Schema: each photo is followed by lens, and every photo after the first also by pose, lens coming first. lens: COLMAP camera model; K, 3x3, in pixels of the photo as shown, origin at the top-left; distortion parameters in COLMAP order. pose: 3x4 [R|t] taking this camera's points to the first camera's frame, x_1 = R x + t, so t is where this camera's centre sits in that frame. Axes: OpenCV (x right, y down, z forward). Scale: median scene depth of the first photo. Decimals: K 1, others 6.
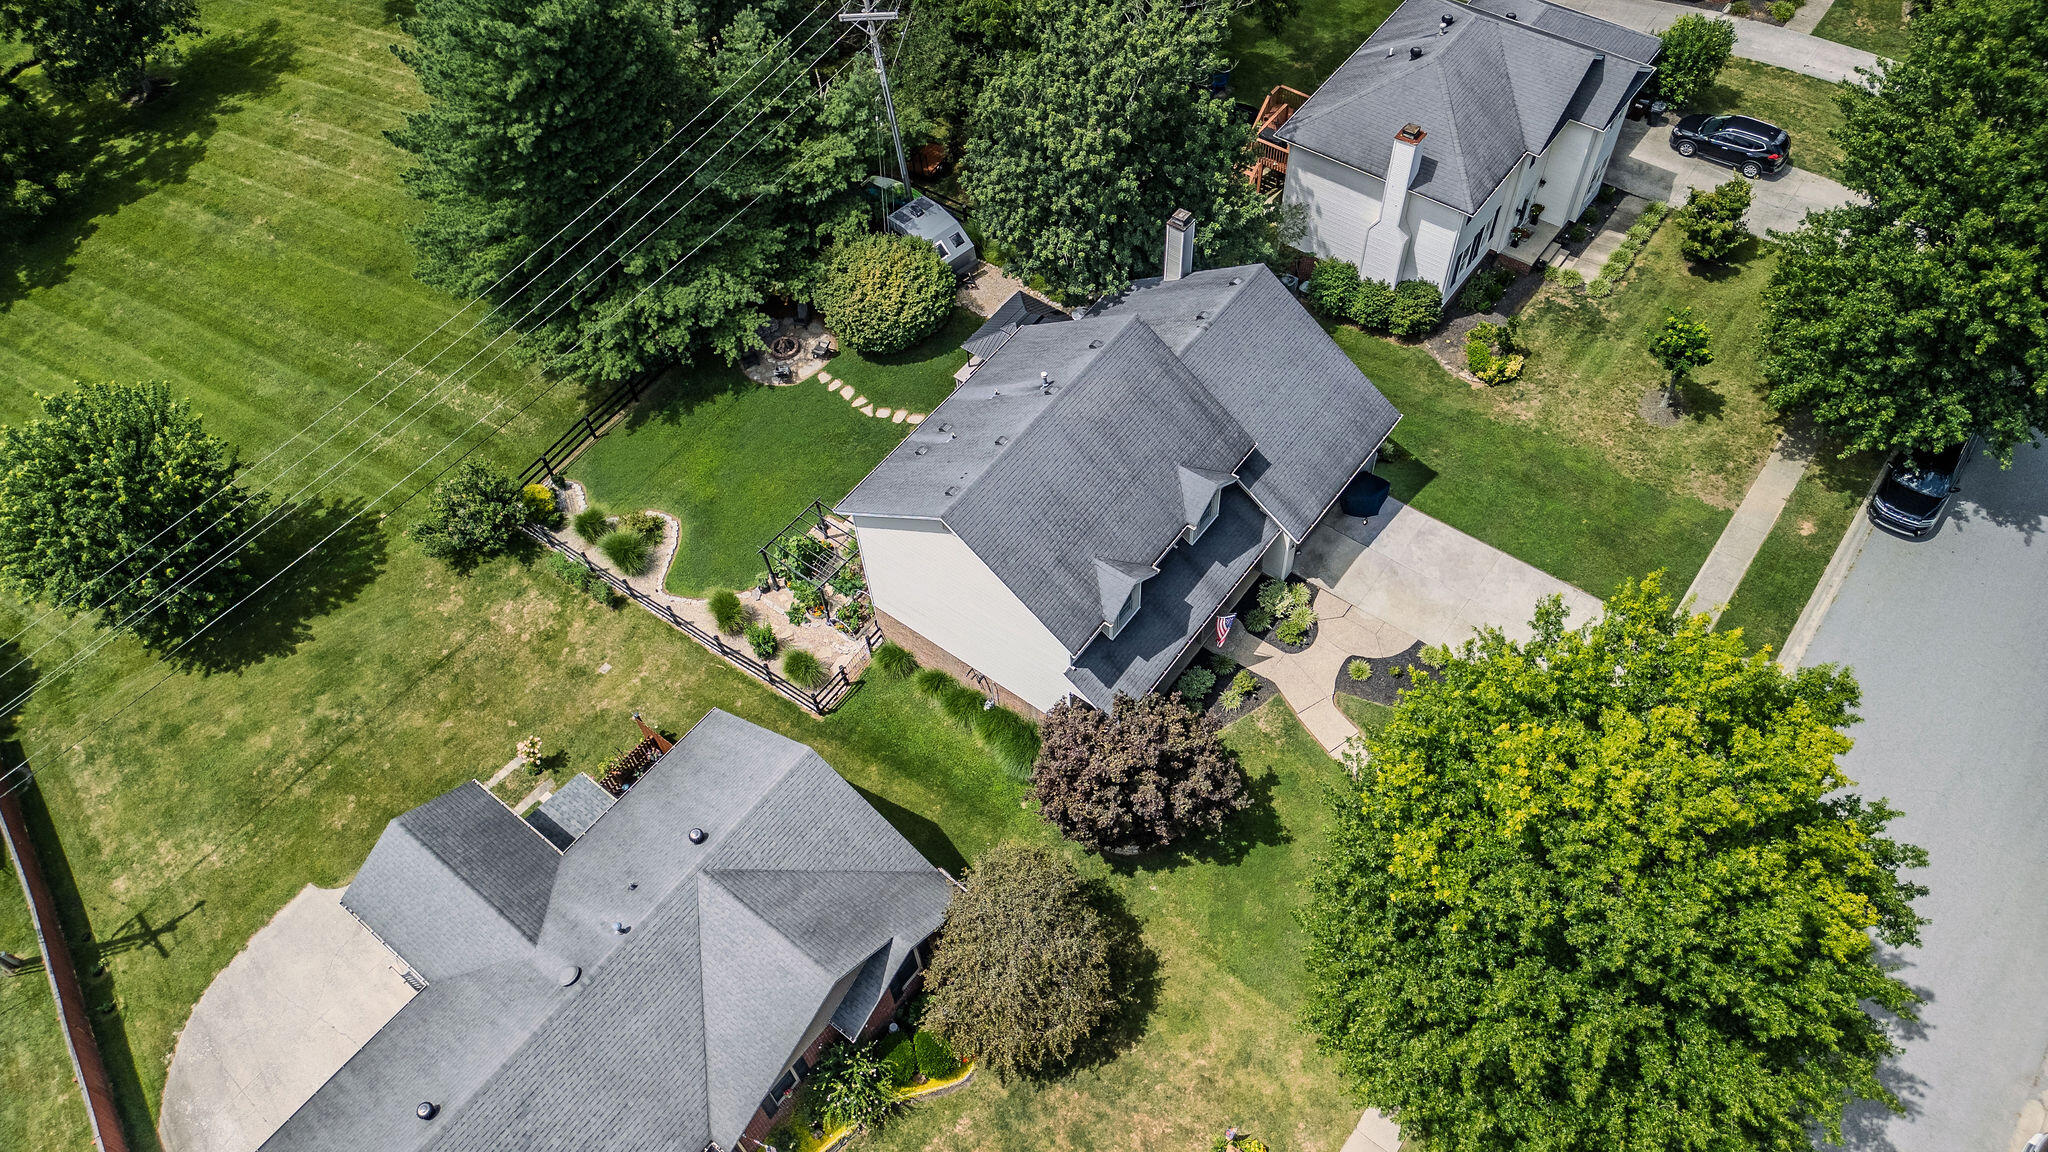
lens RADIAL K [[1439.5, 0, 1010.7], [0, 1439.5, 583.3], [0, 0, 1]] dist [0.051500, -0.018757]
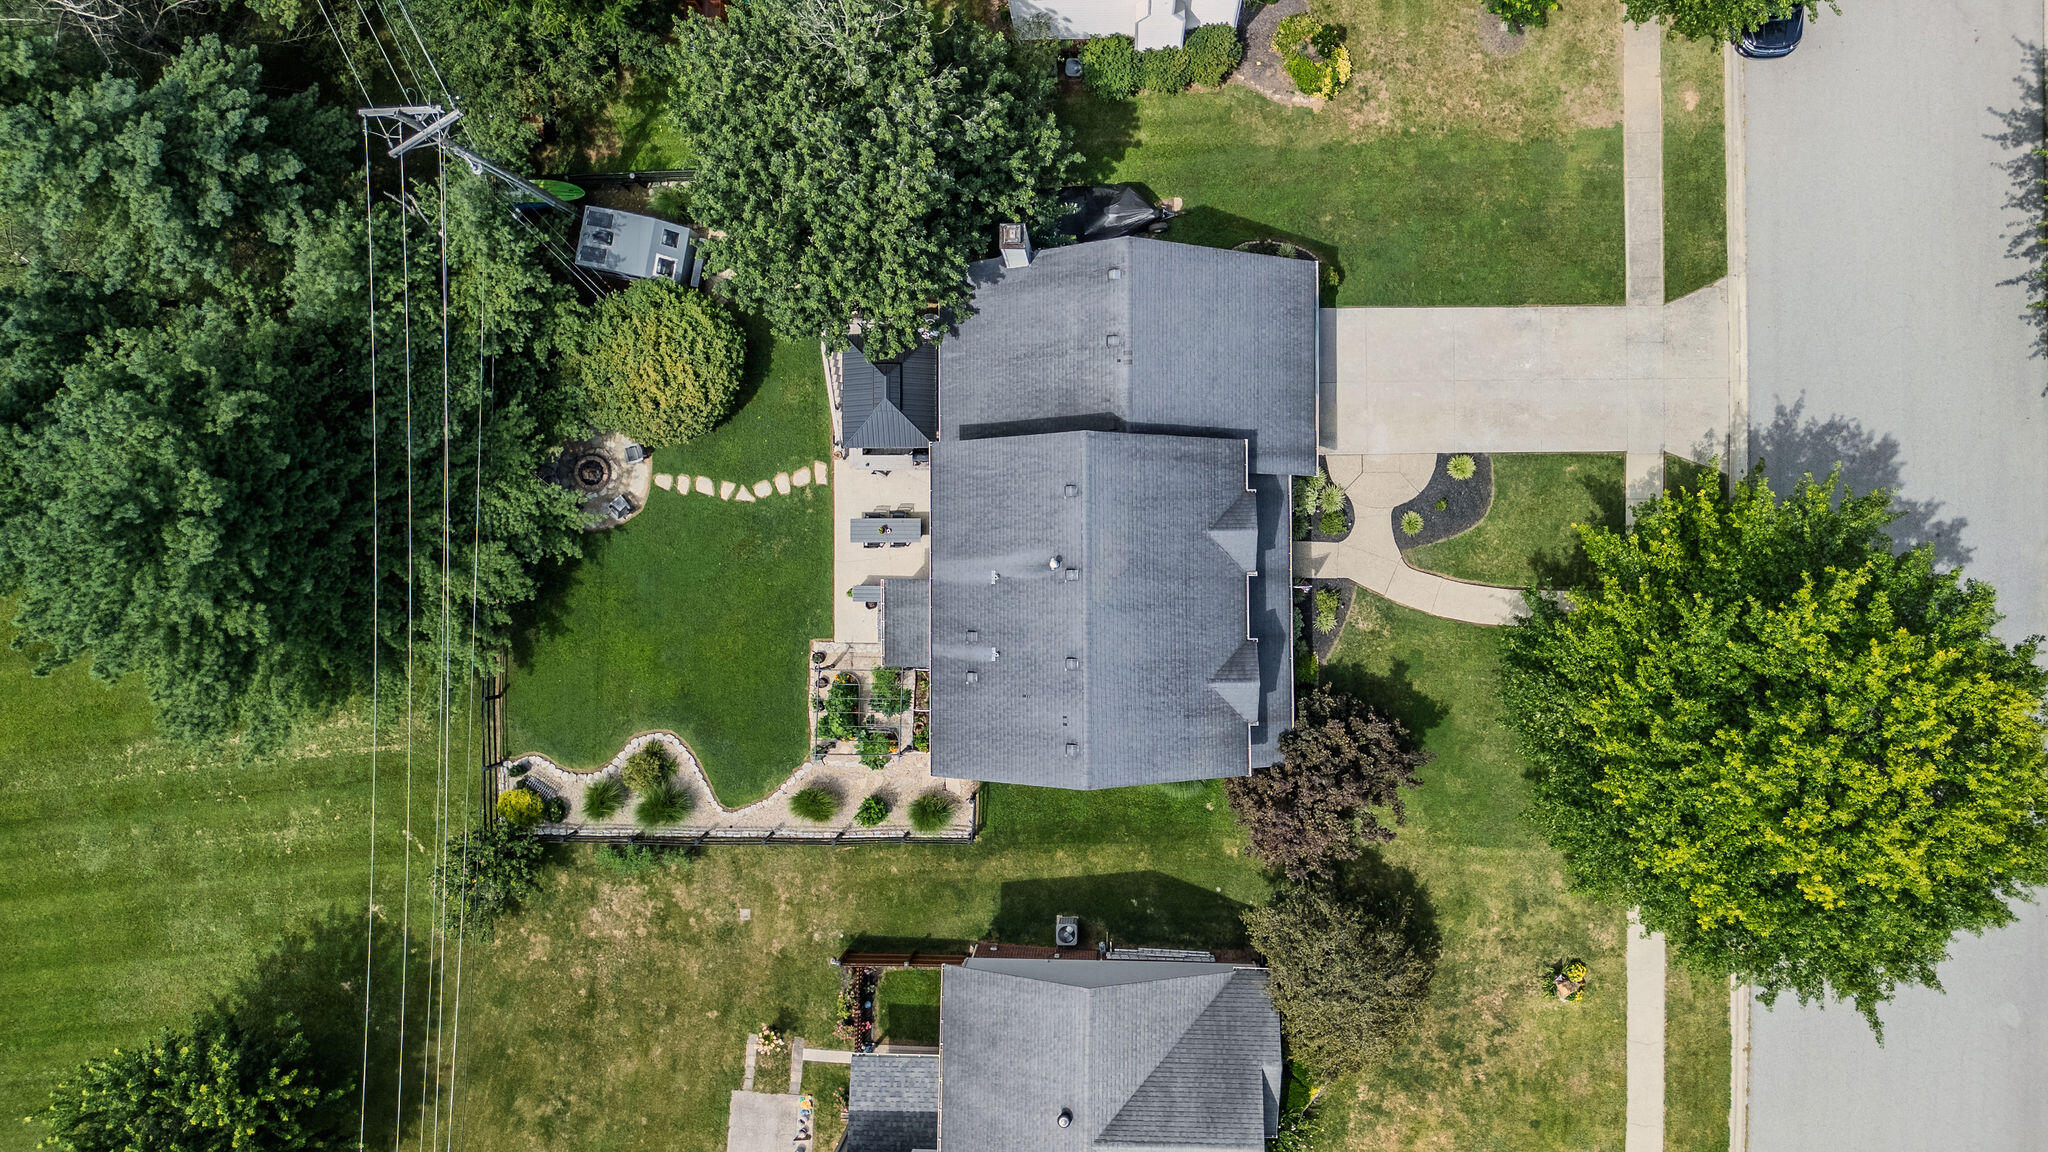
lens RADIAL K [[1439.5, 0, 1037.6], [0, 1439.5, 570.2], [0, 0, 1]] dist [0.051500, -0.018757]
pose [[0.791955, -0.608223, 0.053603, -0.035609], [0.486641, 0.681784, 0.546215, -0.514875], [-0.368766, -0.406492, 0.835928, 0.203766]]
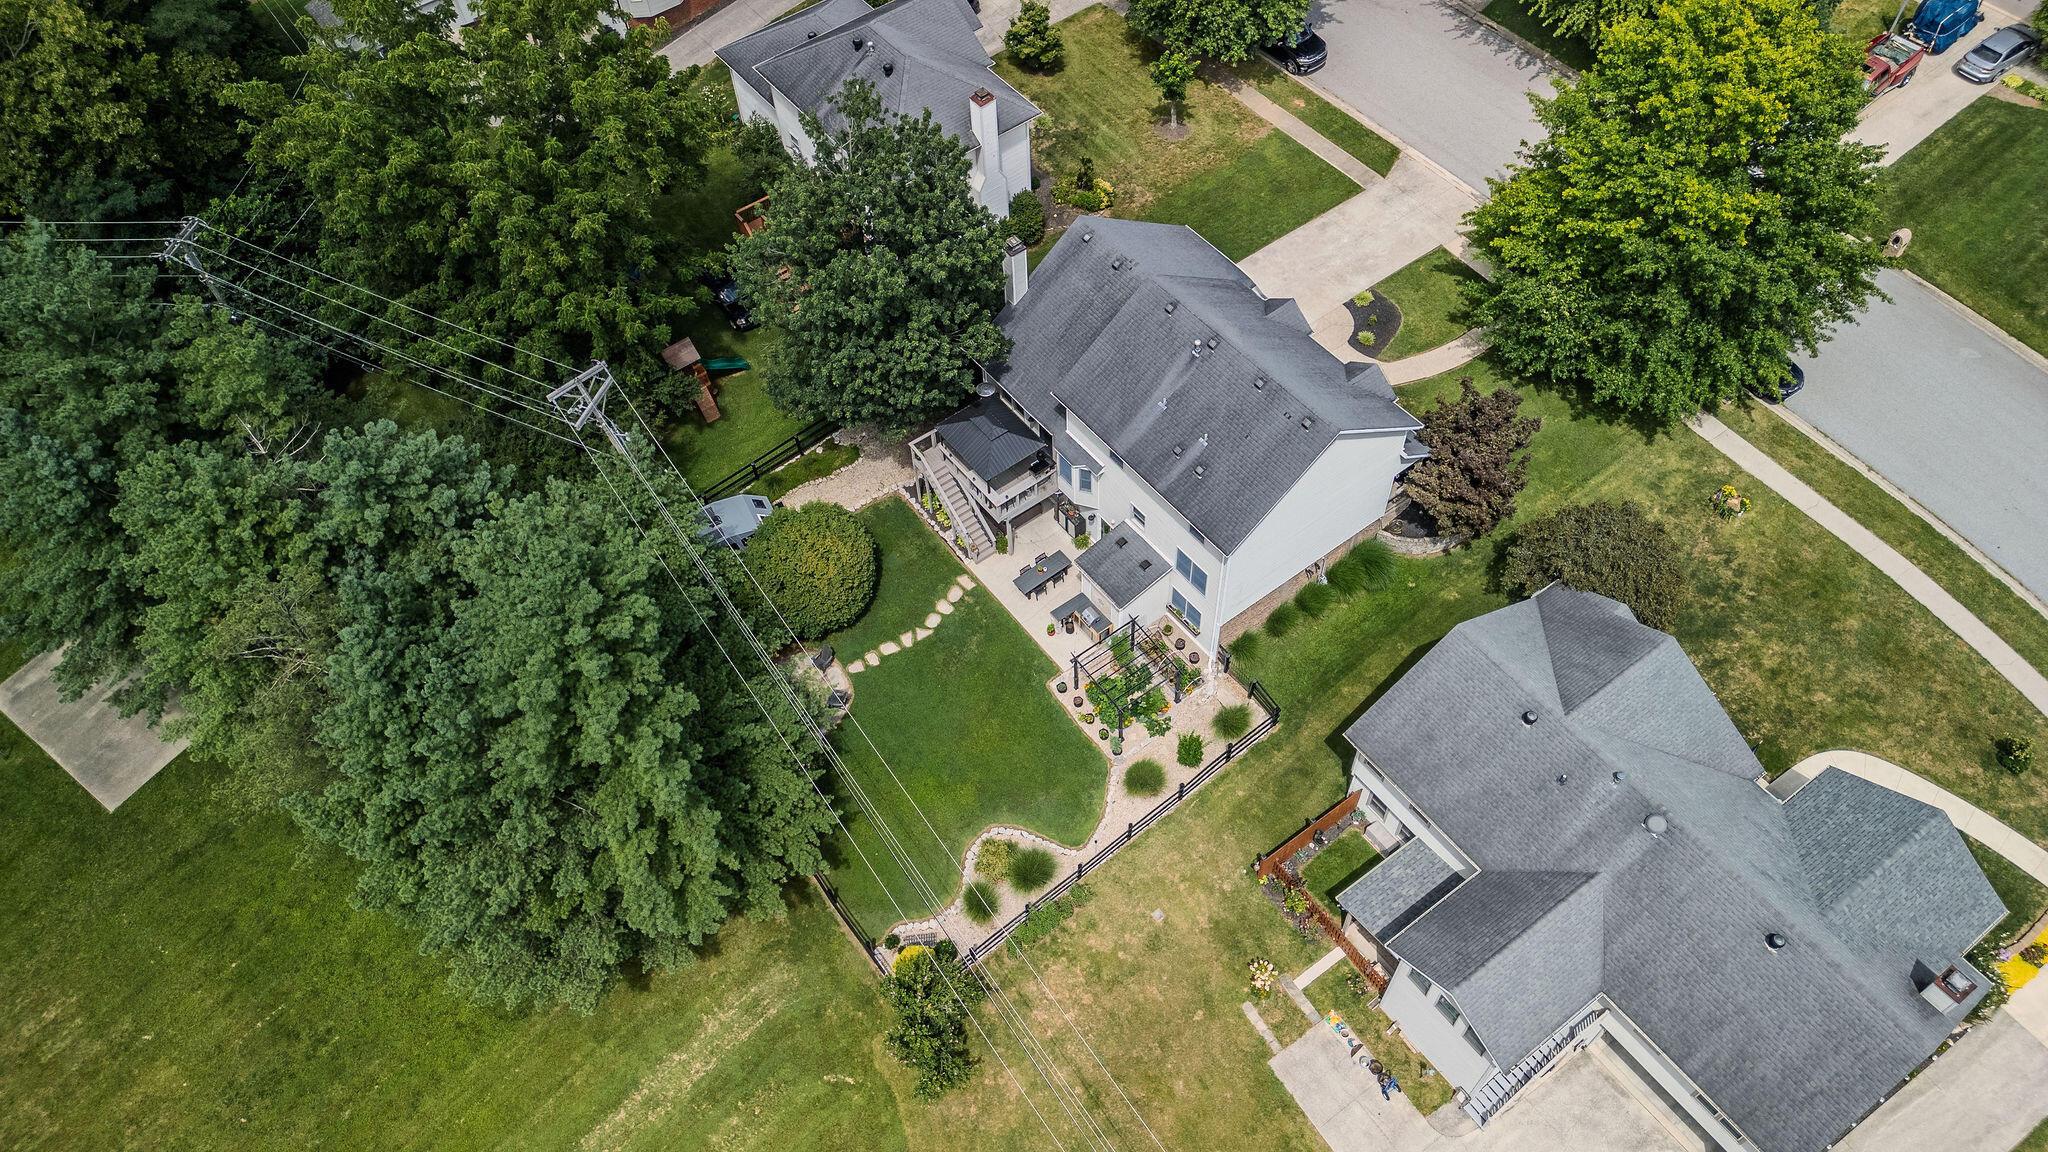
lens RADIAL K [[1439.5, 0, 1019.7], [0, 1439.5, 572.4], [0, 0, 1]] dist [0.051500, -0.018757]
pose [[0.273275, -0.763257, 0.585457, -0.677434], [0.802877, 0.516199, 0.298206, -0.413271], [-0.529820, 0.388558, 0.753866, 0.215538]]
